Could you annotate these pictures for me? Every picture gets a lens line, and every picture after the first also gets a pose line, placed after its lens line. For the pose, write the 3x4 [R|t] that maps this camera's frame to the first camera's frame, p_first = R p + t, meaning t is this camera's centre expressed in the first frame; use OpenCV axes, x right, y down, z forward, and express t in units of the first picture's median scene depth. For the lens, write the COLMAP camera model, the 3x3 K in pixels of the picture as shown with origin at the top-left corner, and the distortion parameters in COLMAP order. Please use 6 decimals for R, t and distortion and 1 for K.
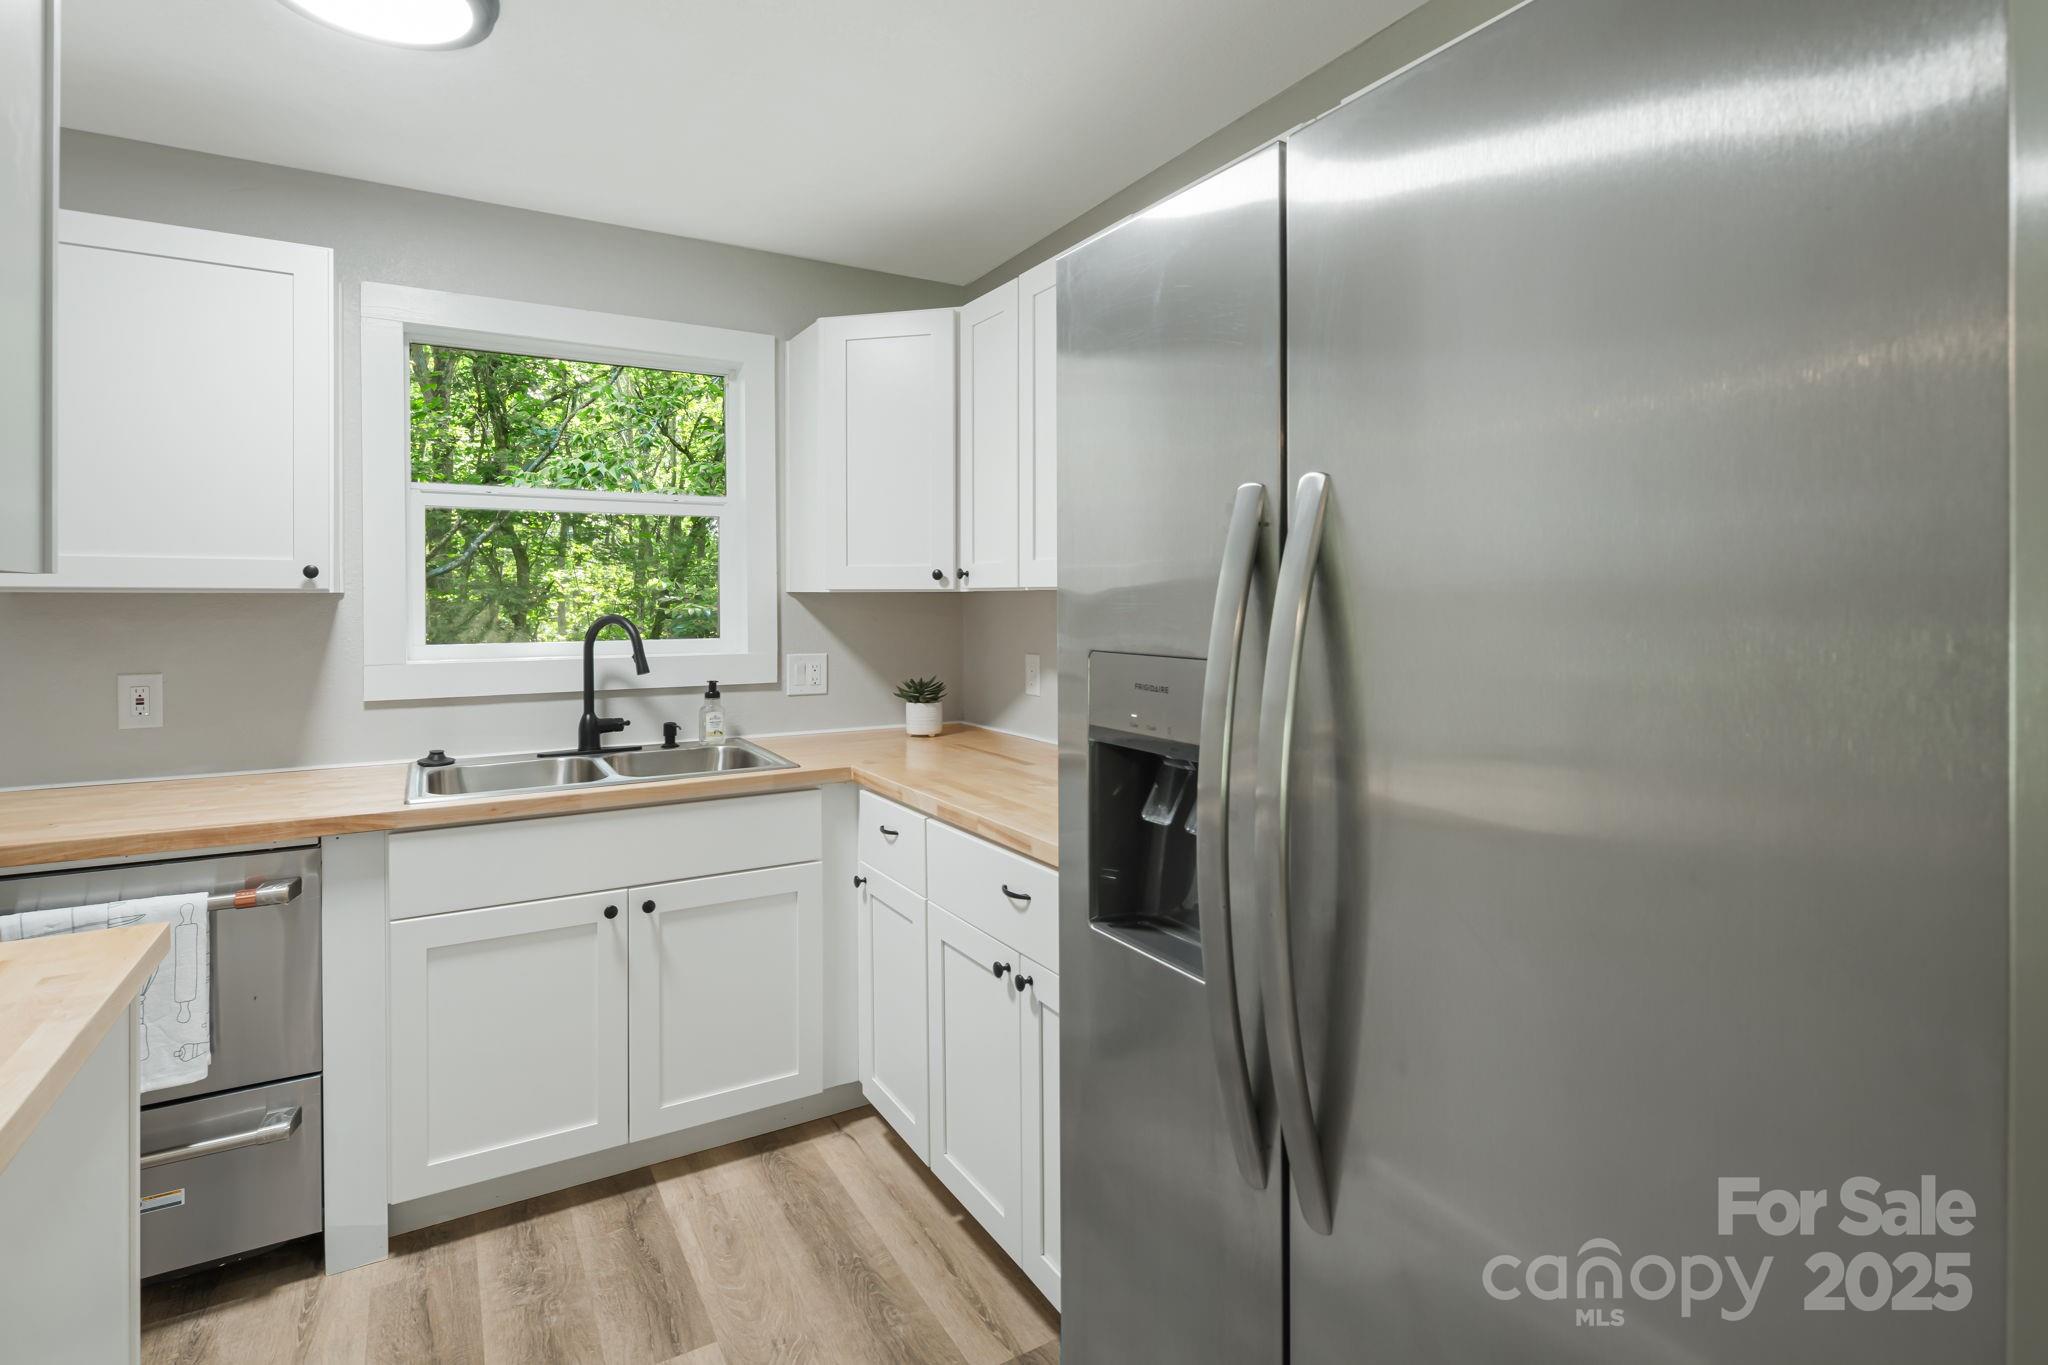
lens RADIAL K [[1003.1, 0, 1022.6], [0, 1003.1, 608.3], [0, 0, 1]] dist [0.002127, -0.003229]
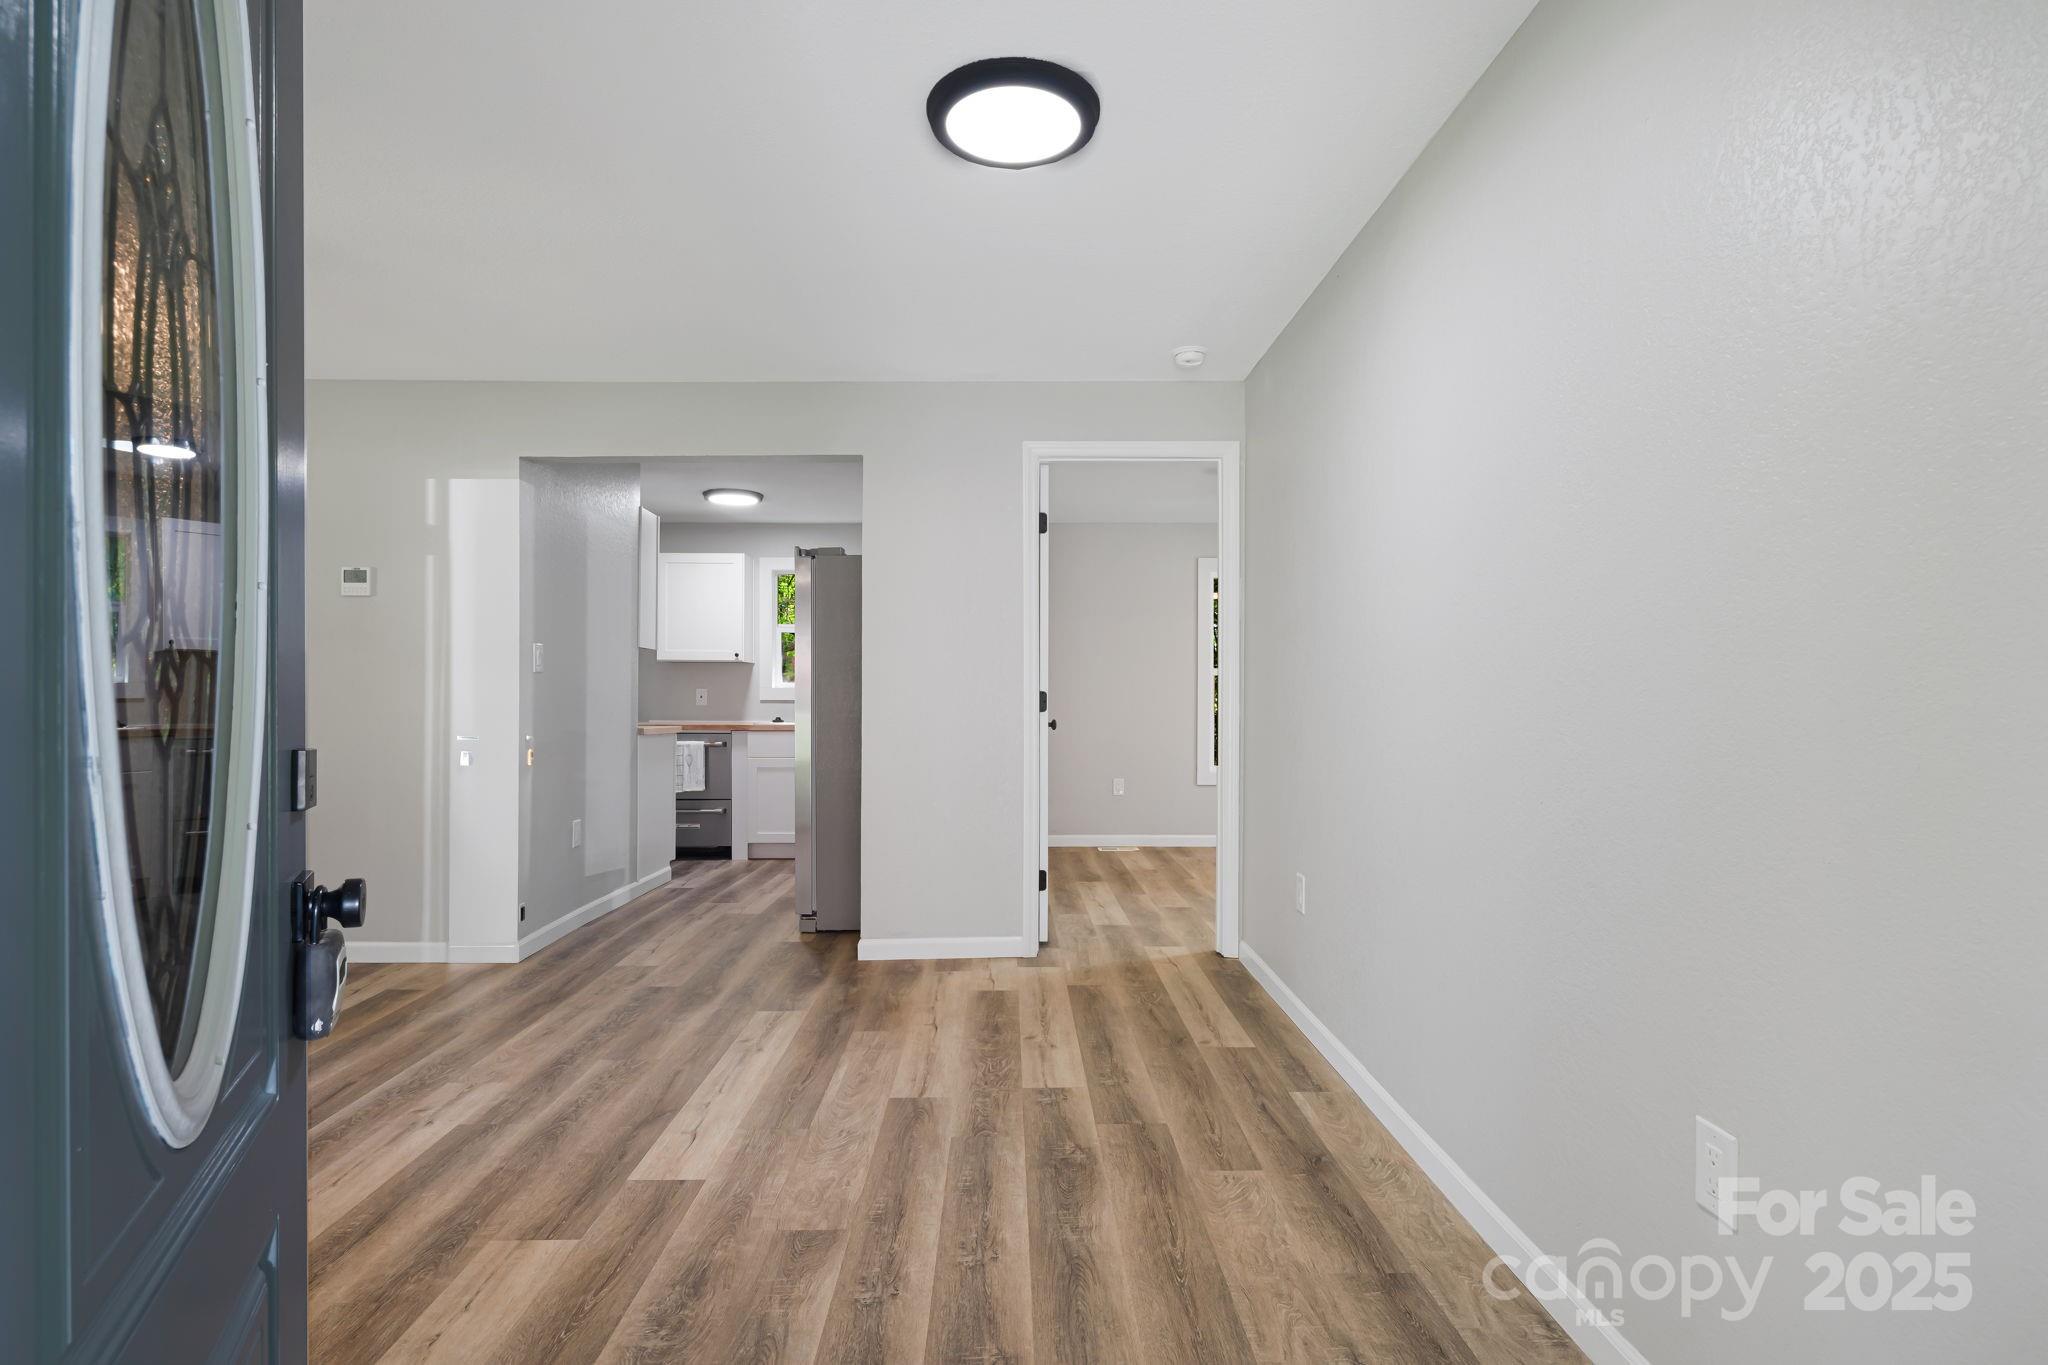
lens RADIAL K [[1003.1, 0, 1021.3], [0, 1003.1, 695.3], [0, 0, 1]] dist [0.002127, -0.003229]
pose [[0.871687, 0.001757, -0.490061, 1.389124], [-0.008772, 0.999889, -0.012019, 0.102725], [0.489985, 0.014775, 0.871605, -1.136998]]
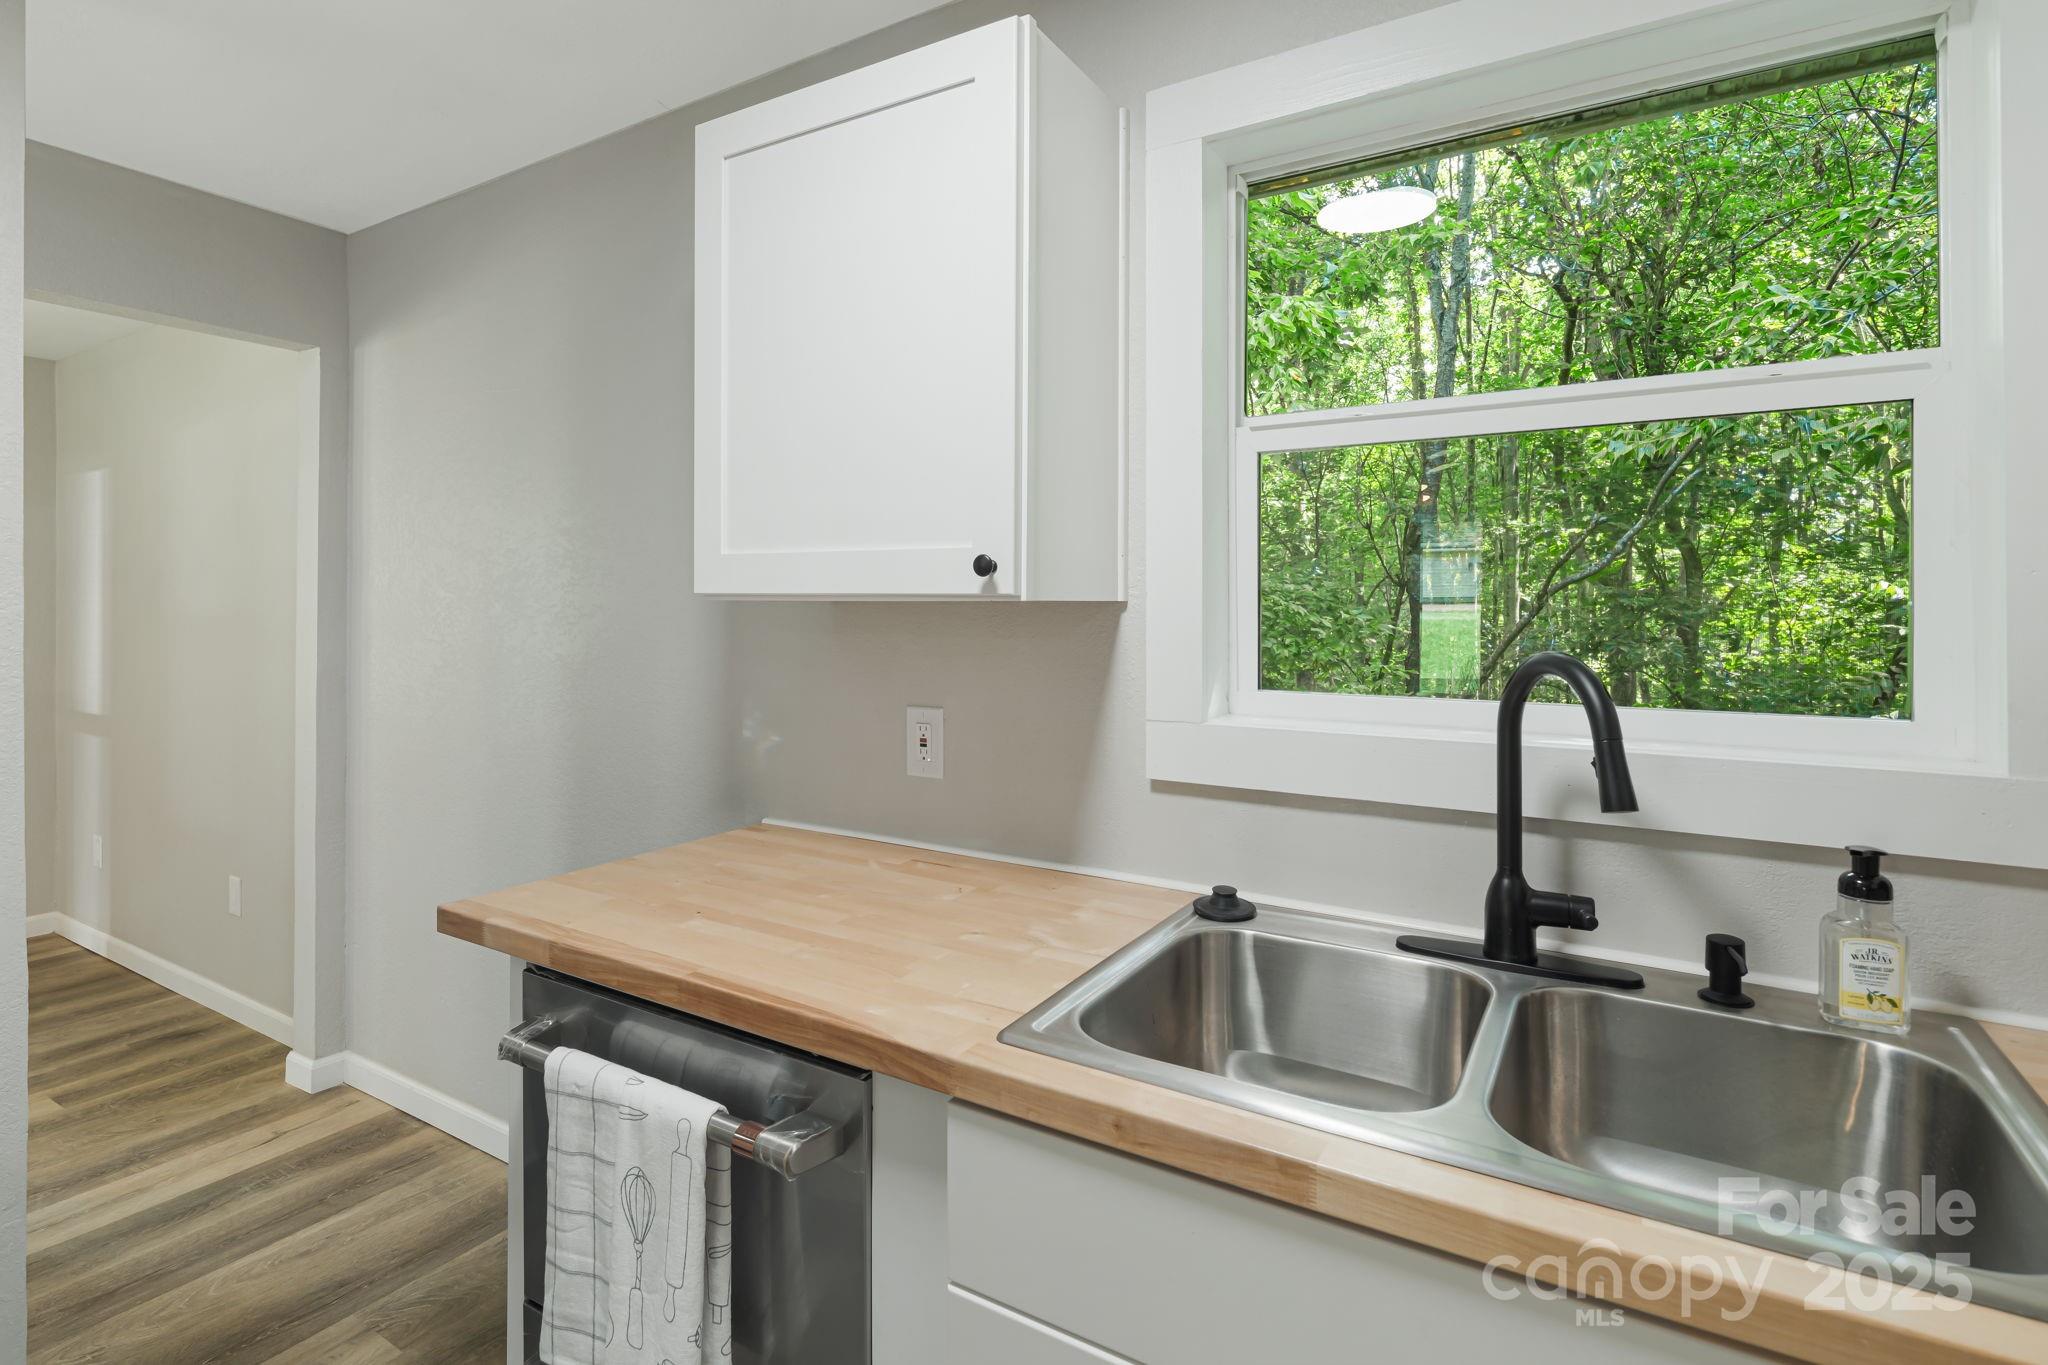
lens RADIAL K [[1003.1, 0, 1008.7], [0, 1003.1, 611.5], [0, 0, 1]] dist [0.002127, -0.003229]
pose [[0.463664, 0.006706, -0.885986, -0.146005], [-0.012410, 0.999922, 0.001074, -0.008127], [0.885924, 0.010497, 0.463711, 0.609187]]
